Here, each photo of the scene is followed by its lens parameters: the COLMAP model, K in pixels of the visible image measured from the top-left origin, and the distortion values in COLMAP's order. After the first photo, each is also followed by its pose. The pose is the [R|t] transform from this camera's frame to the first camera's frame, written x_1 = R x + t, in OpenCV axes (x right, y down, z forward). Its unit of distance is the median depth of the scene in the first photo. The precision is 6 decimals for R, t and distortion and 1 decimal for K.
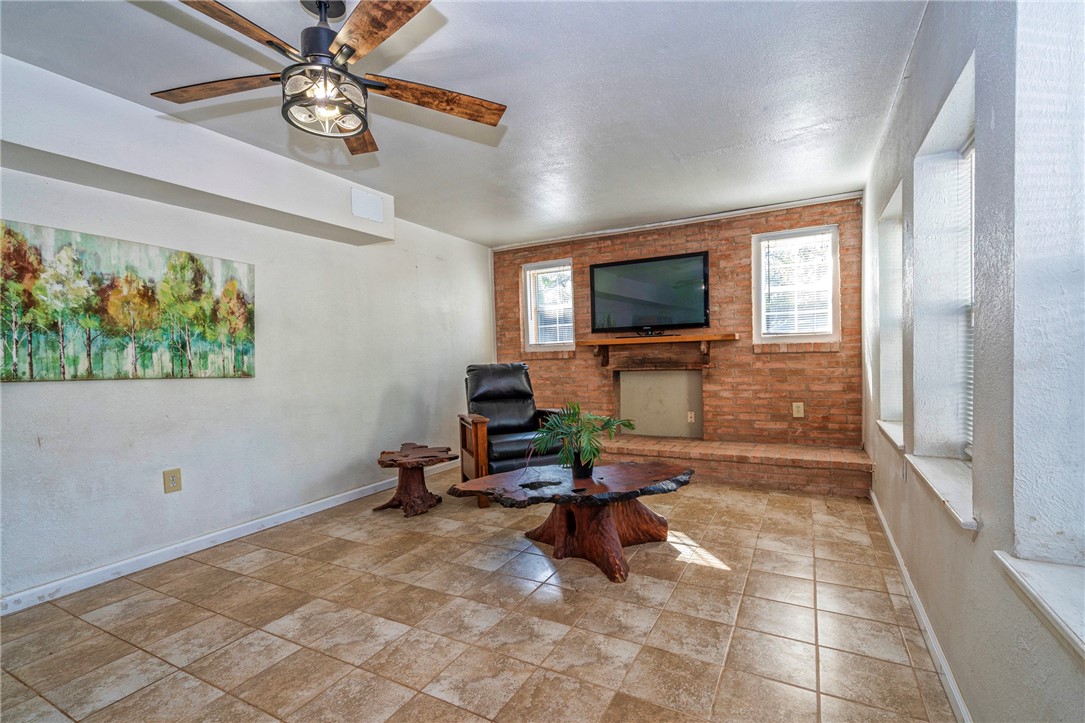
lens RADIAL K [[485.4, 0, 542.5], [0, 485.4, 361.5], [0, 0, 1]] dist [-0.003416, 0.000273]
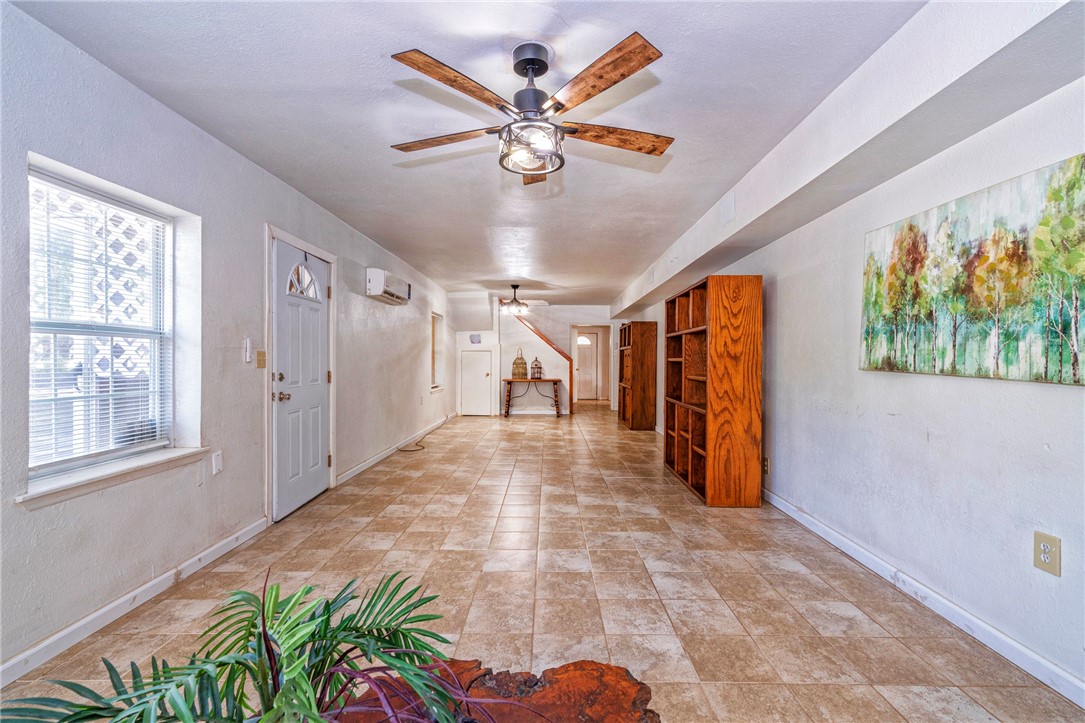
lens RADIAL K [[485.4, 0, 542.5], [0, 485.4, 361.5], [0, 0, 1]] dist [-0.003416, 0.000273]
pose [[-0.886894, 0.031193, -0.460919, 0.063951], [0.021476, 0.999423, 0.026312, -0.021496], [0.461474, 0.013437, -0.887052, 1.269491]]
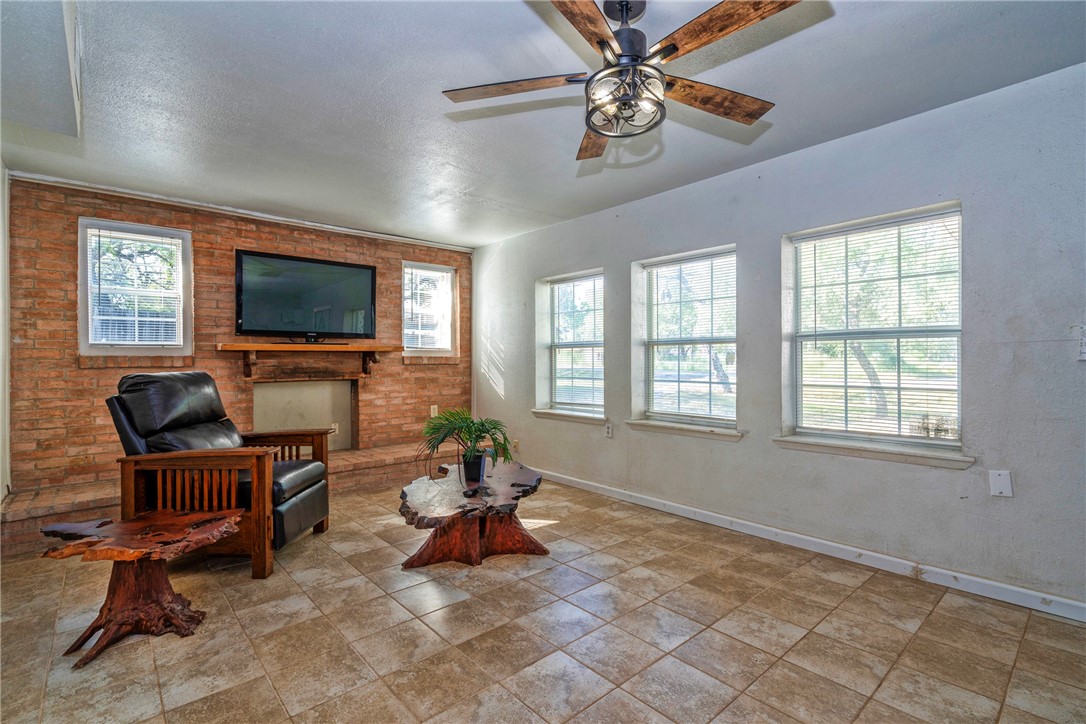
lens RADIAL K [[494.8, 0, 523.0], [0, 494.8, 348.9], [0, 0, 1]] dist [-0.010213, 0.000290]
pose [[0.374287, 0.047182, 0.926112, -0.870202], [0.003192, 0.998633, -0.052167, 0.013564], [-0.927307, 0.022482, 0.373625, 0.506061]]
